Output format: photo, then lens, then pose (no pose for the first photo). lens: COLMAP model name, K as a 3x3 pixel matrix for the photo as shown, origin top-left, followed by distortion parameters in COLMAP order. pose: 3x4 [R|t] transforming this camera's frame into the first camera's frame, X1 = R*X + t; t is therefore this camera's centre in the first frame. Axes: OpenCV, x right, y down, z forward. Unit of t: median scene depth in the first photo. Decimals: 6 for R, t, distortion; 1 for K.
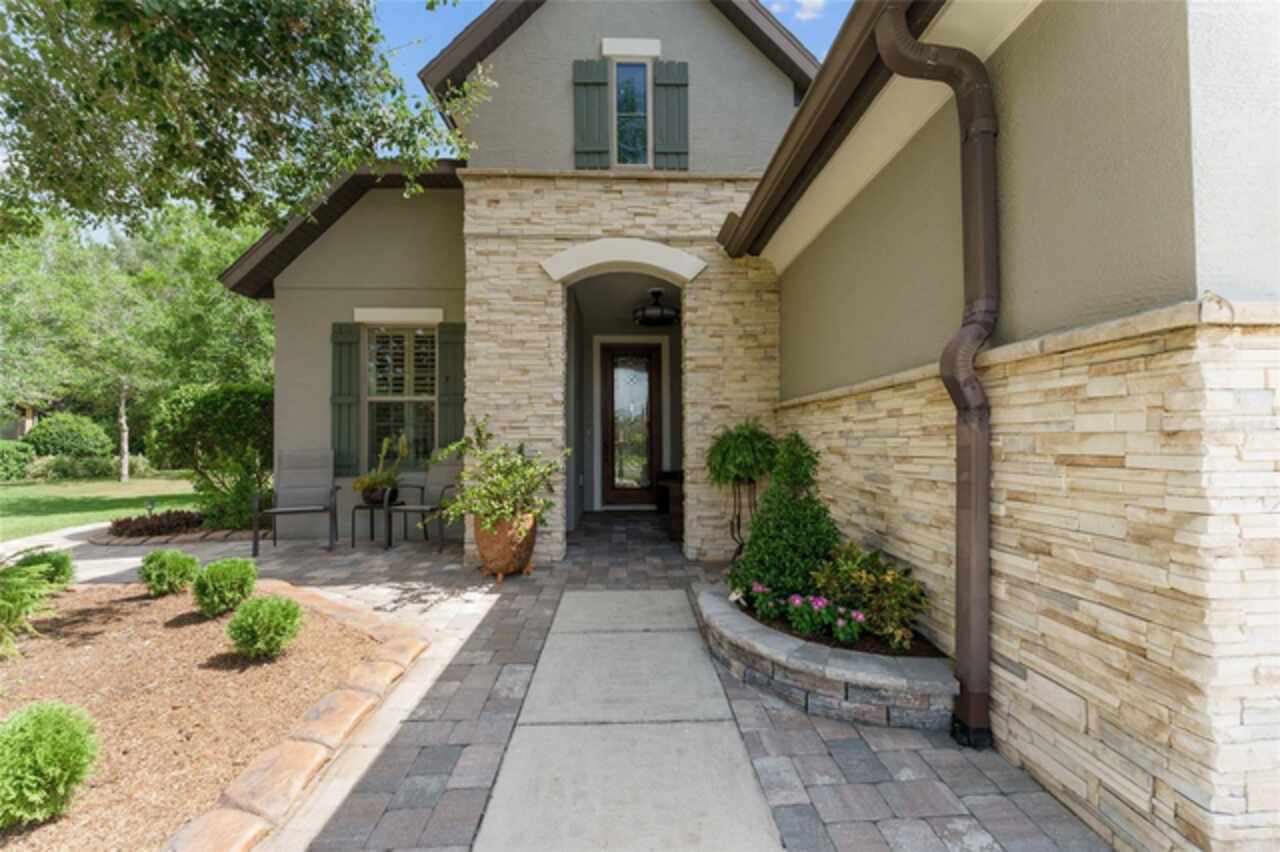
lens RADIAL K [[512.4, 0, 642.5], [0, 512.4, 426.4], [0, 0, 1]] dist [0.001333, -0.000104]
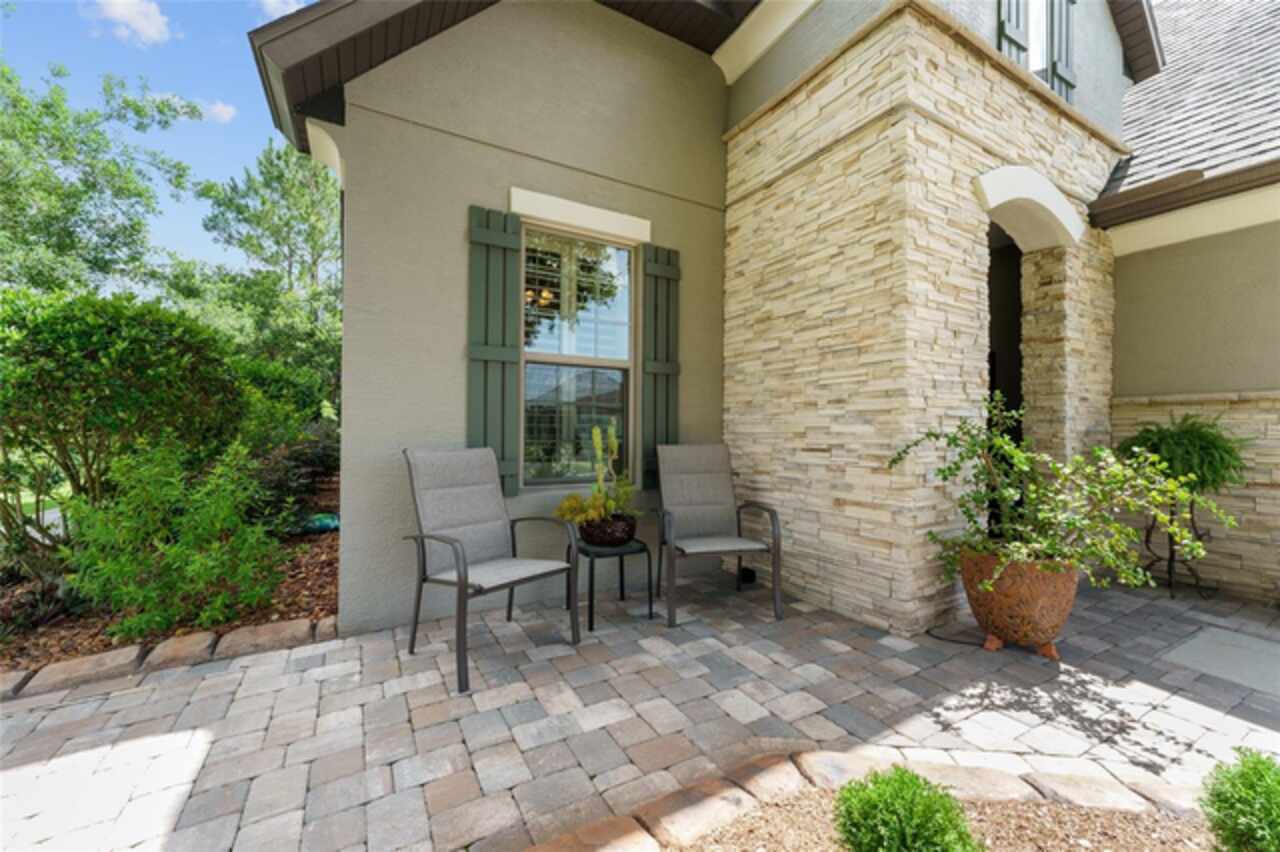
lens RADIAL K [[512.4, 0, 642.5], [0, 512.4, 426.4], [0, 0, 1]] dist [0.001333, -0.000104]
pose [[0.885805, 0.019075, 0.463665, -0.966837], [-0.026915, 0.999585, 0.010298, 0.019819], [-0.463276, -0.021602, 0.885951, 0.631296]]
